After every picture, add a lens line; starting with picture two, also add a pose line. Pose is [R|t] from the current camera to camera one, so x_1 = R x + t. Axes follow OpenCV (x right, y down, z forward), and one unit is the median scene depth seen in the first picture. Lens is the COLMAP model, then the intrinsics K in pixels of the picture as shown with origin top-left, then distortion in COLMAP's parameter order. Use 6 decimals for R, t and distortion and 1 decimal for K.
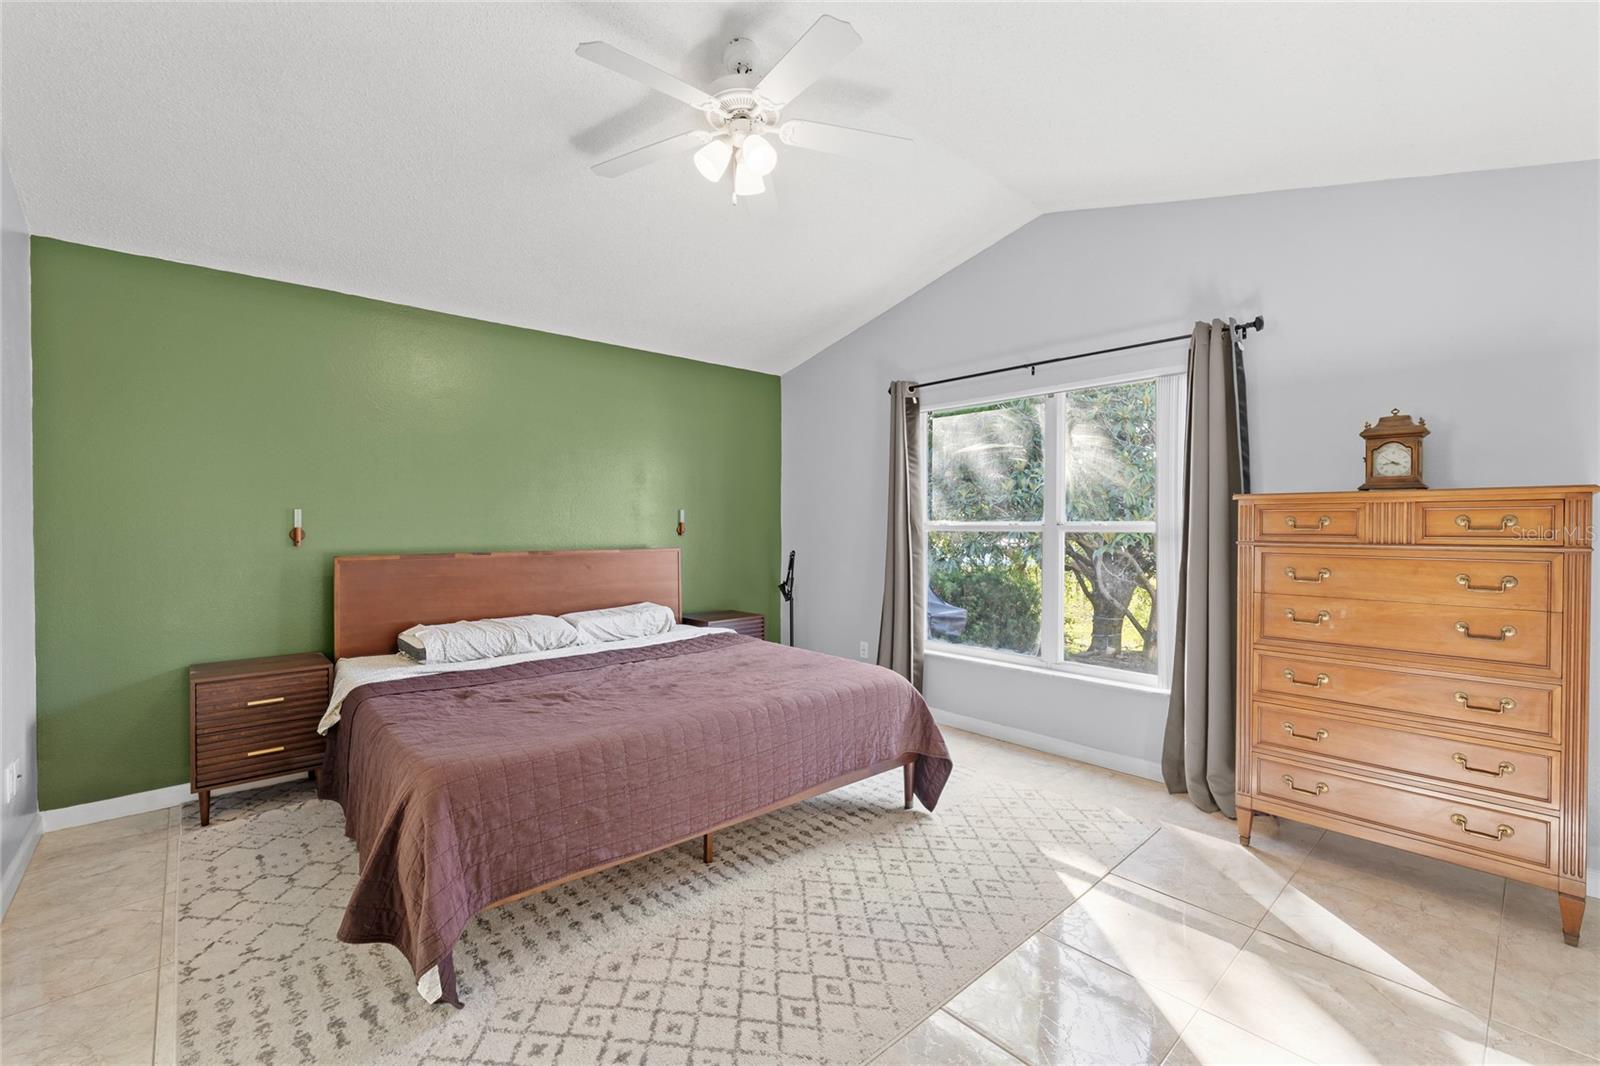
lens RADIAL K [[685.5, 0, 790.6], [0, 685.5, 533.8], [0, 0, 1]] dist [0.006513, -0.000932]
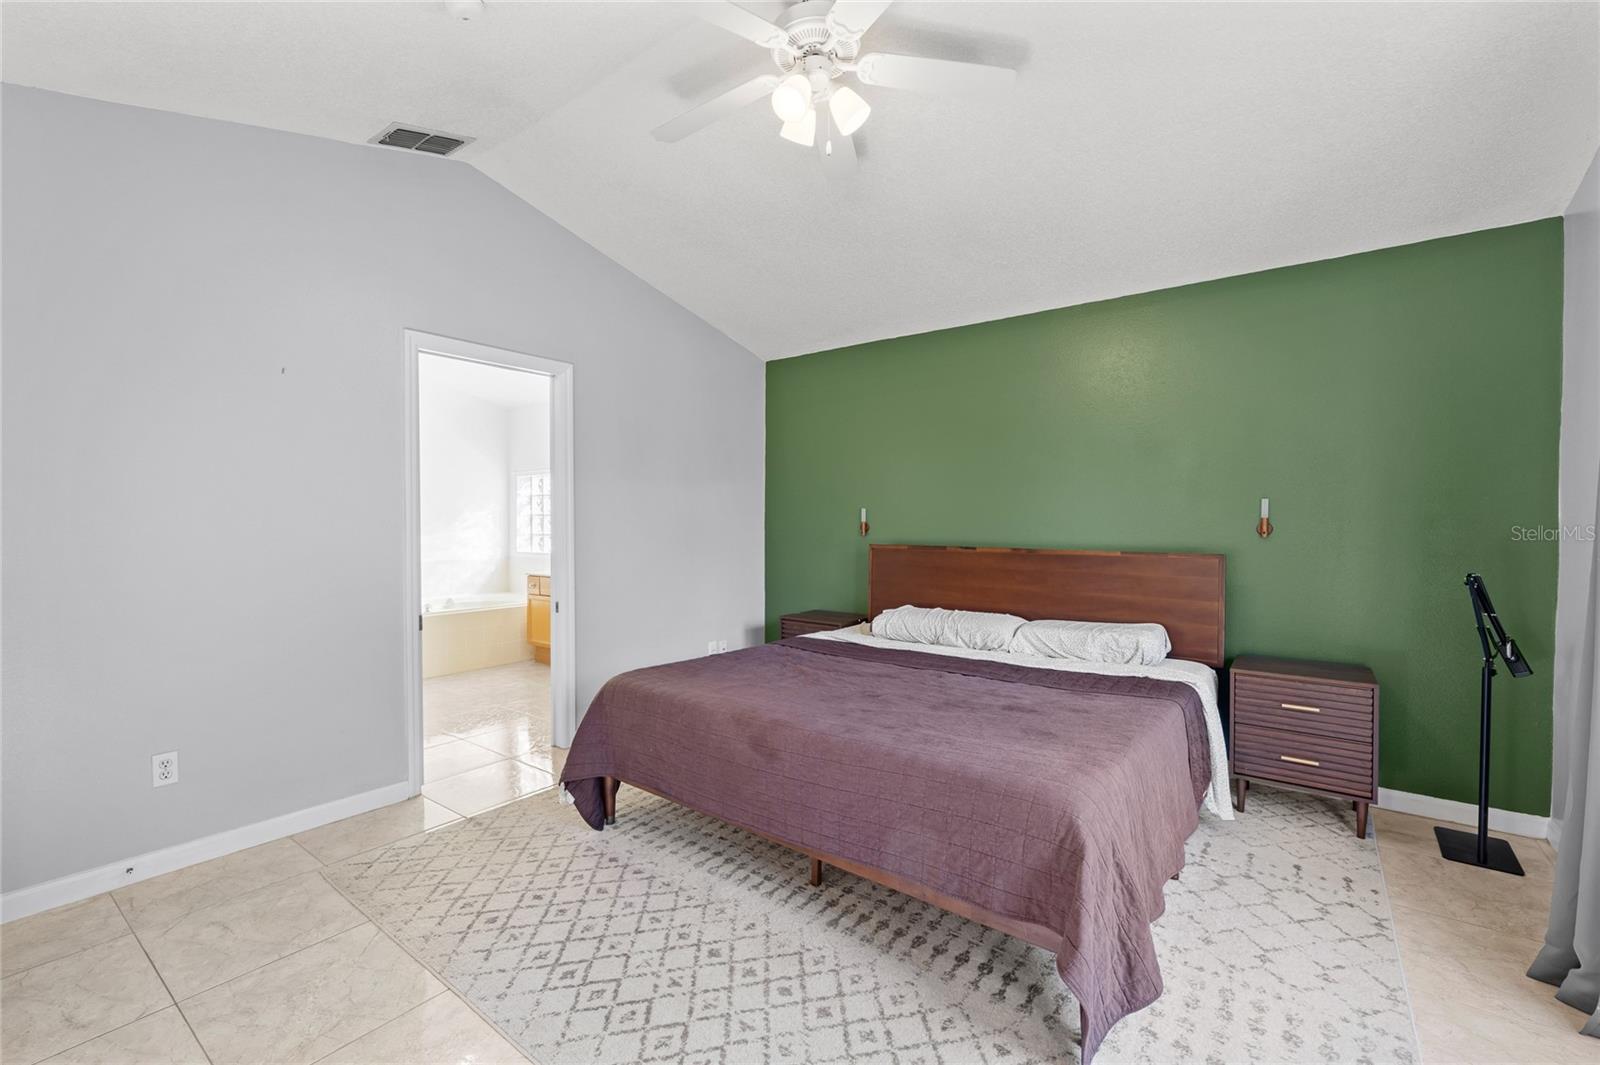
lens RADIAL K [[685.5, 0, 794.7], [0, 685.5, 527.2], [0, 0, 1]] dist [0.006513, -0.000932]
pose [[0.177877, 0.012955, -0.983968, 0.809716], [-0.009963, 0.999886, 0.011364, -0.018984], [0.984002, 0.007782, 0.177985, 0.823169]]
